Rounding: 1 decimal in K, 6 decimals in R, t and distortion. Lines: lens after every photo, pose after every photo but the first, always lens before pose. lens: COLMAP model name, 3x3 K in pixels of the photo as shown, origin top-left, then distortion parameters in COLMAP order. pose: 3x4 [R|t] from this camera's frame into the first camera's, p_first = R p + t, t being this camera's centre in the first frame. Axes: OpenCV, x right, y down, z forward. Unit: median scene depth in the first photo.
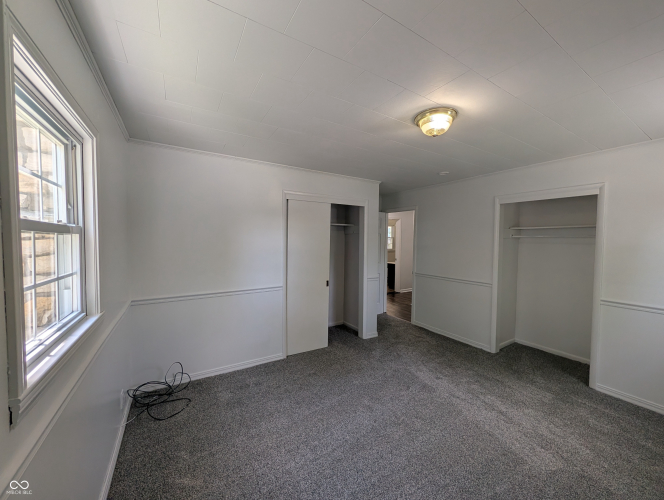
lens RADIAL K [[256.1, 0, 332.0], [0, 256.1, 250.0], [0, 0, 1]] dist [0.001153, -0.000061]
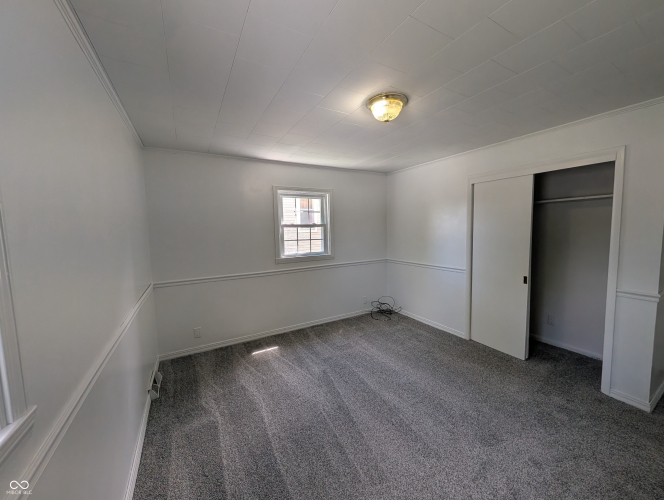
lens RADIAL K [[256.1, 0, 332.0], [0, 256.1, 250.0], [0, 0, 1]] dist [0.001153, -0.000061]
pose [[-0.042082, 0.075340, -0.996270, 0.948222], [-0.020592, 0.996876, 0.076256, -0.009187], [0.998902, 0.023724, -0.040399, 0.545573]]
